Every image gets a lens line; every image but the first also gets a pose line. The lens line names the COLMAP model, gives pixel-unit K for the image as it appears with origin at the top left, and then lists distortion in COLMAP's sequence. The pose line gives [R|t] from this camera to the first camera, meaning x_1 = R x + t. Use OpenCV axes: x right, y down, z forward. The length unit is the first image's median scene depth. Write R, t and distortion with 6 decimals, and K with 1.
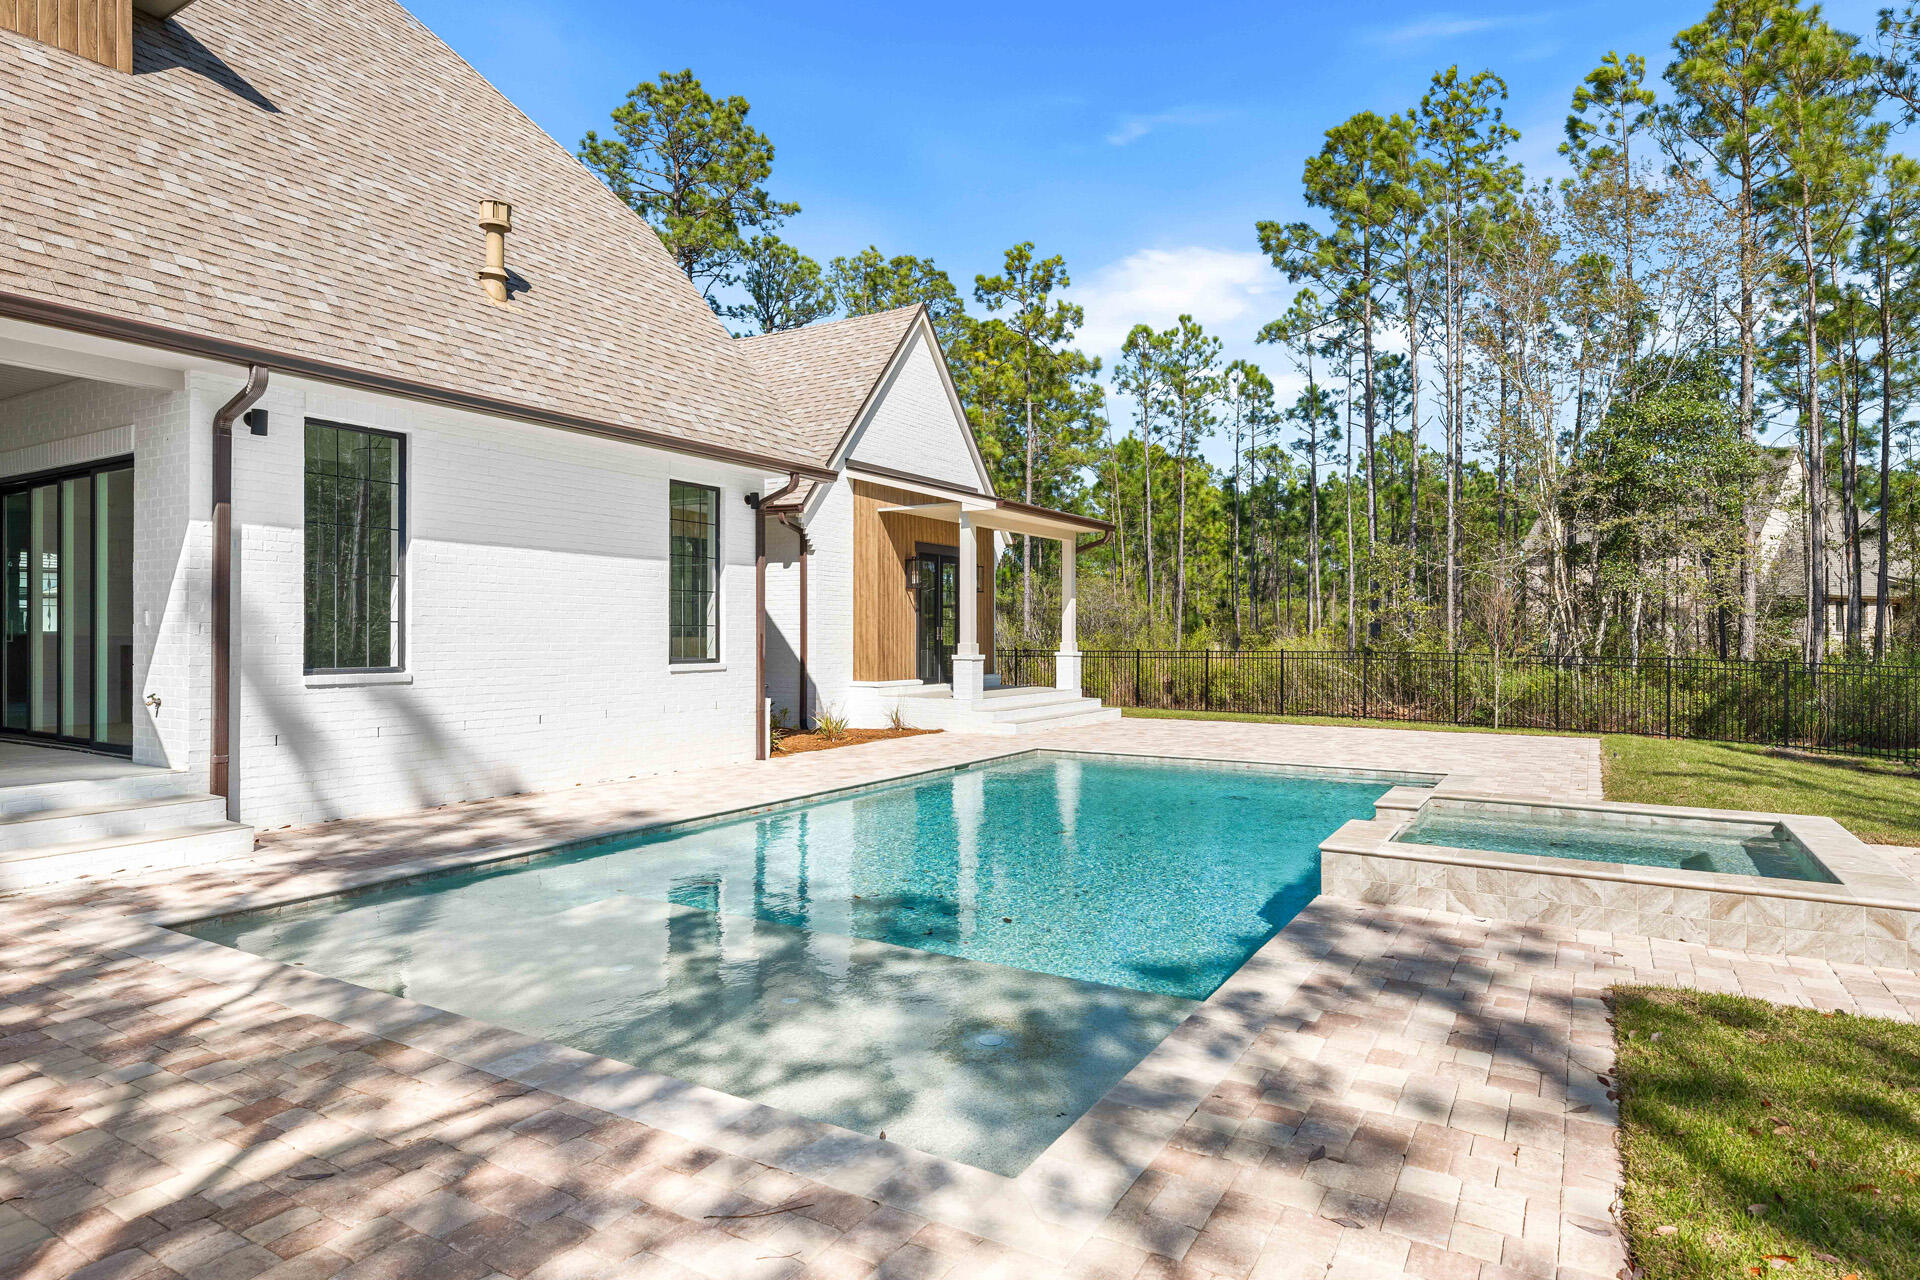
lens RADIAL K [[1052.0, 0, 960.7], [0, 1052.0, 632.3], [0, 0, 1]] dist [-0.001500, -0.001264]
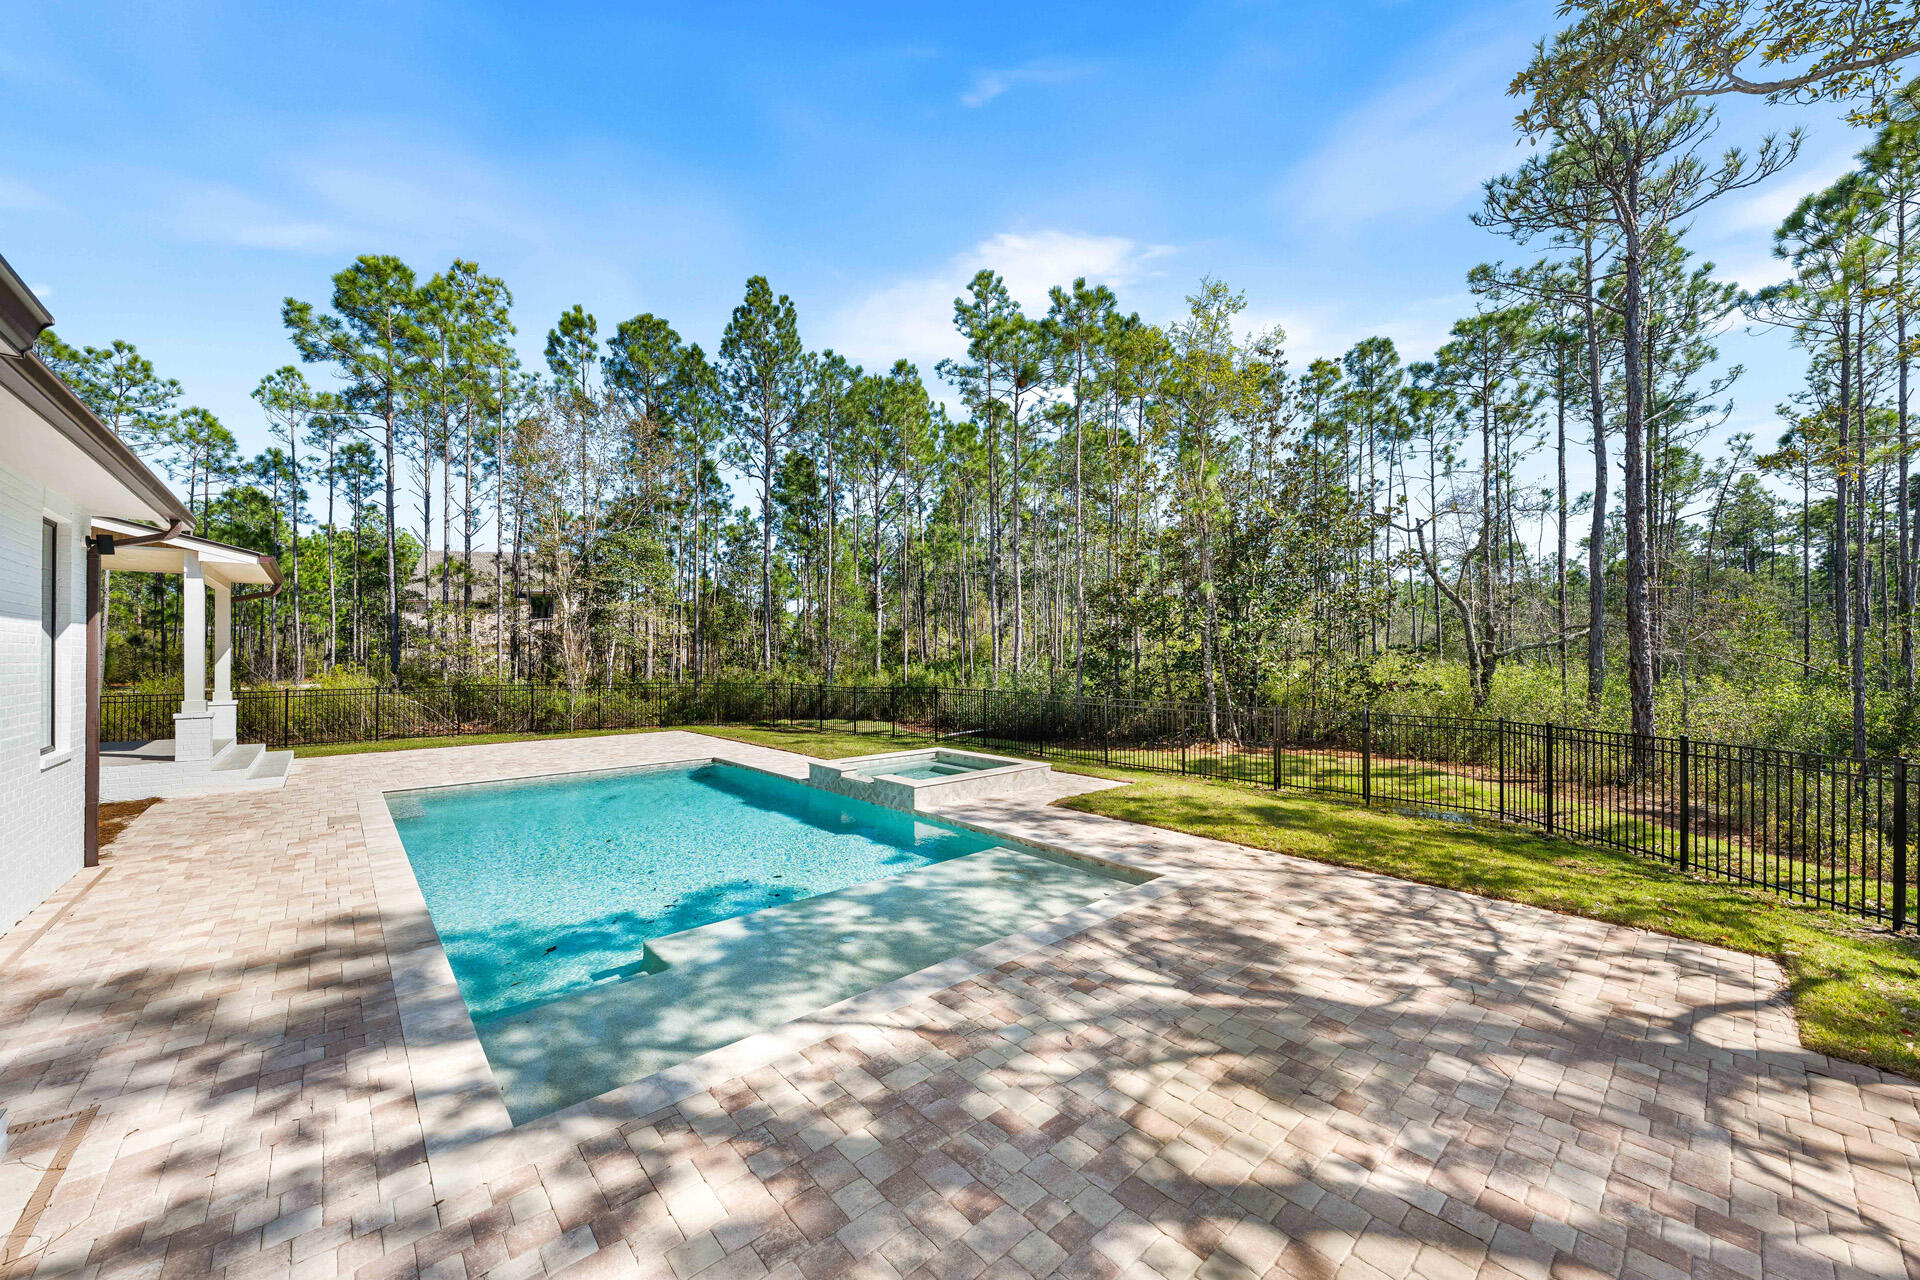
lens RADIAL K [[720.7, 0, 960.2], [0, 720.7, 651.1], [0, 0, 1]] dist [-0.016442, -0.000084]
pose [[0.303262, 0.000410, 0.952907, -1.776176], [0.004507, 0.999988, -0.001865, -0.132193], [-0.952896, 0.004861, 0.303257, 0.744115]]
